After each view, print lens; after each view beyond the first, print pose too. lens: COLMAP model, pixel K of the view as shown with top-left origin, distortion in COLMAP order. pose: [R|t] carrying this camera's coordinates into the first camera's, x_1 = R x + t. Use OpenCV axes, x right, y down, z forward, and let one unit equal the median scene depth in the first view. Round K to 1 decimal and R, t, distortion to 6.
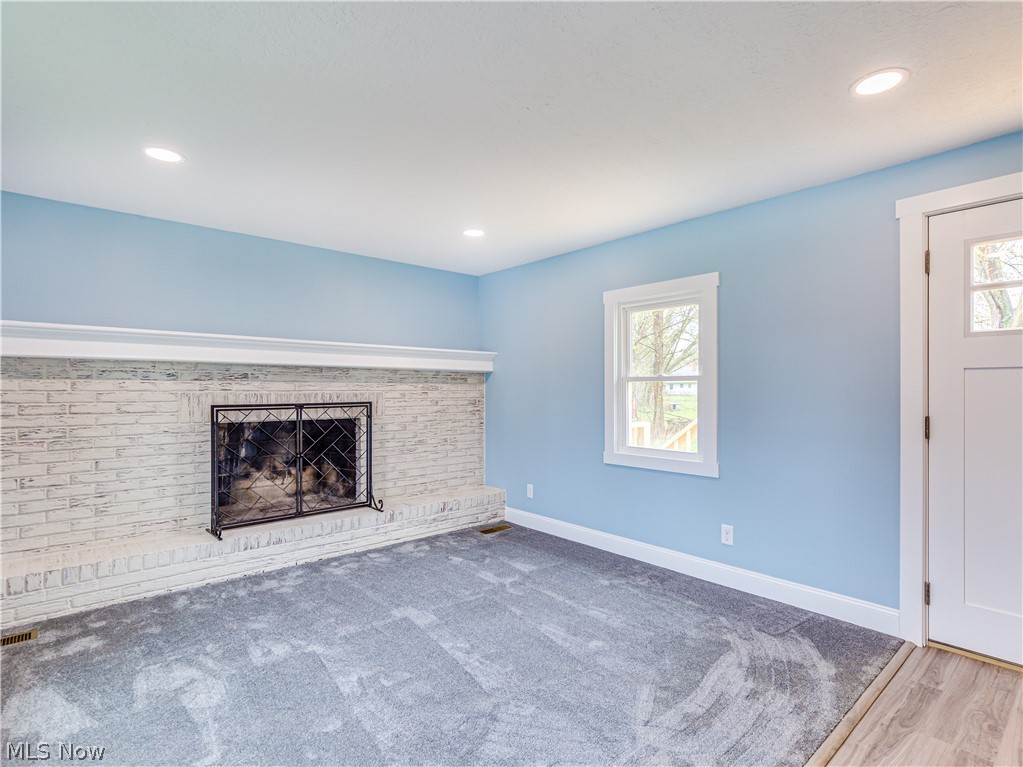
lens RADIAL K [[522.8, 0, 524.3], [0, 522.8, 389.9], [0, 0, 1]] dist [0.004368, 0.000470]
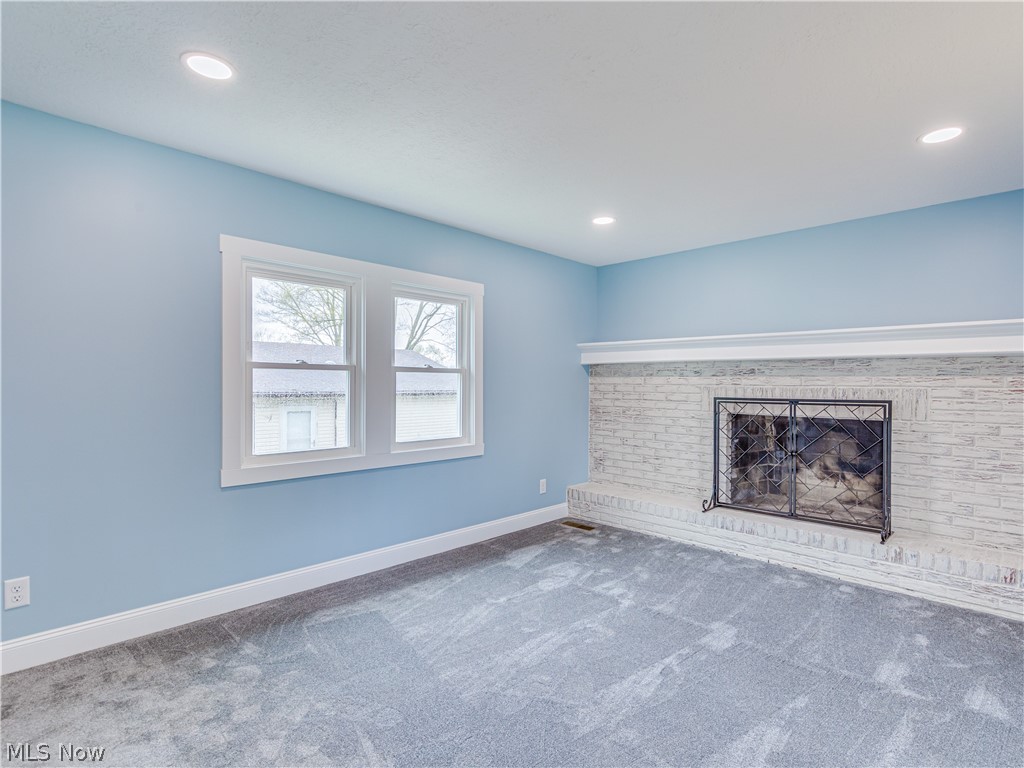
lens RADIAL K [[523.3, 0, 505.1], [0, 523.3, 389.7], [0, 0, 1]] dist [0.004368, 0.000470]
pose [[0.059635, 0.013748, -0.998126, 0.518659], [-0.006415, 0.999890, 0.013389, -0.000384], [0.998200, 0.005605, 0.059717, 0.448912]]
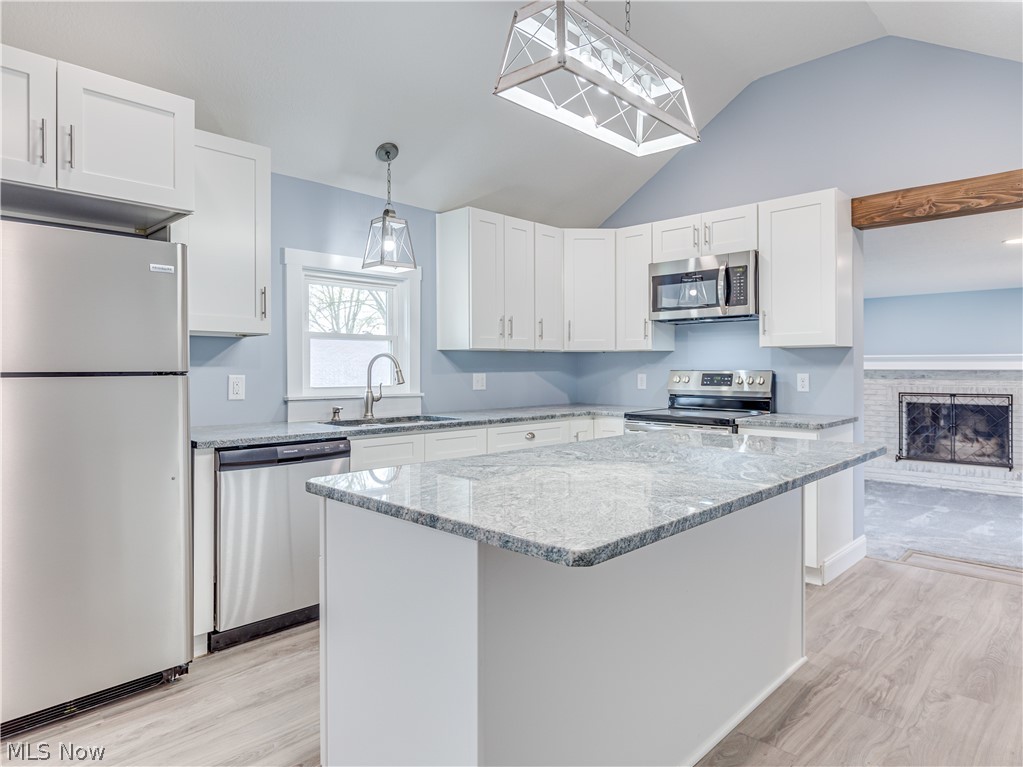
lens RADIAL K [[612.2, 0, 506.5], [0, 612.2, 370.8], [0, 0, 1]] dist [-0.006128, 0.001681]
pose [[0.072004, 0.006687, -0.997382, 1.461319], [0.002040, 0.999974, 0.006852, -0.065016], [0.997402, -0.002528, 0.071988, -0.563166]]
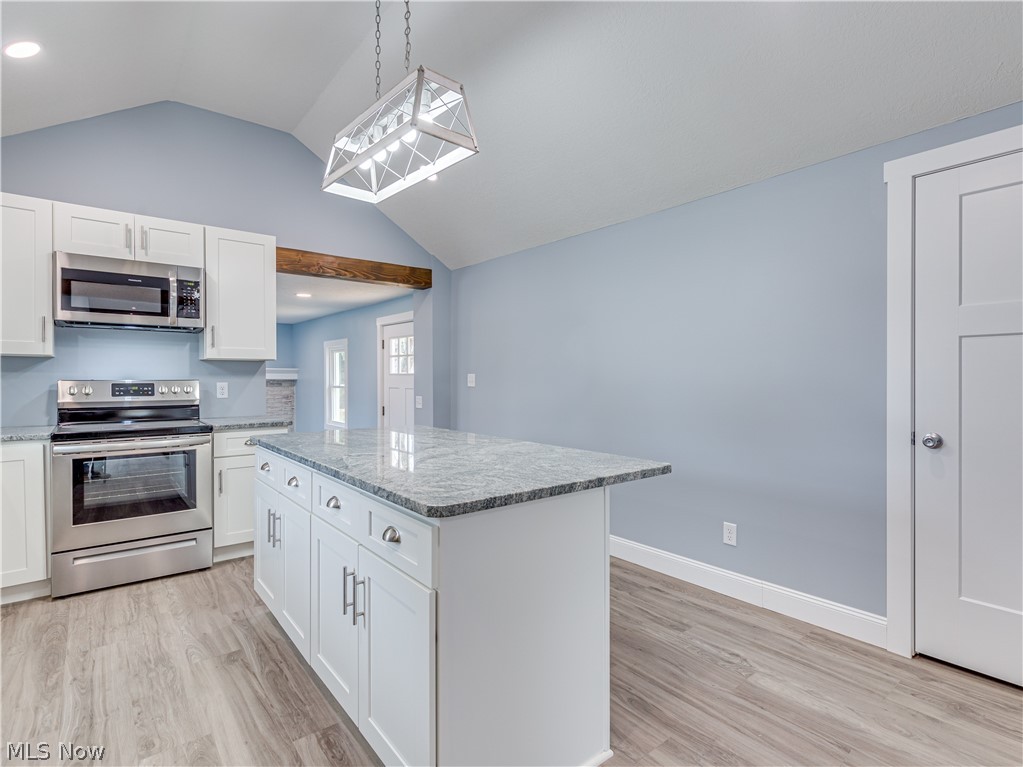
lens RADIAL K [[522.8, 0, 511.5], [0, 522.8, 385.4], [0, 0, 1]] dist [0.004368, 0.000470]
pose [[0.998716, 0.002981, -0.050576, 1.057479], [-0.002155, 0.999863, 0.016384, -0.064456], [0.050618, -0.016254, 0.998586, -1.018942]]
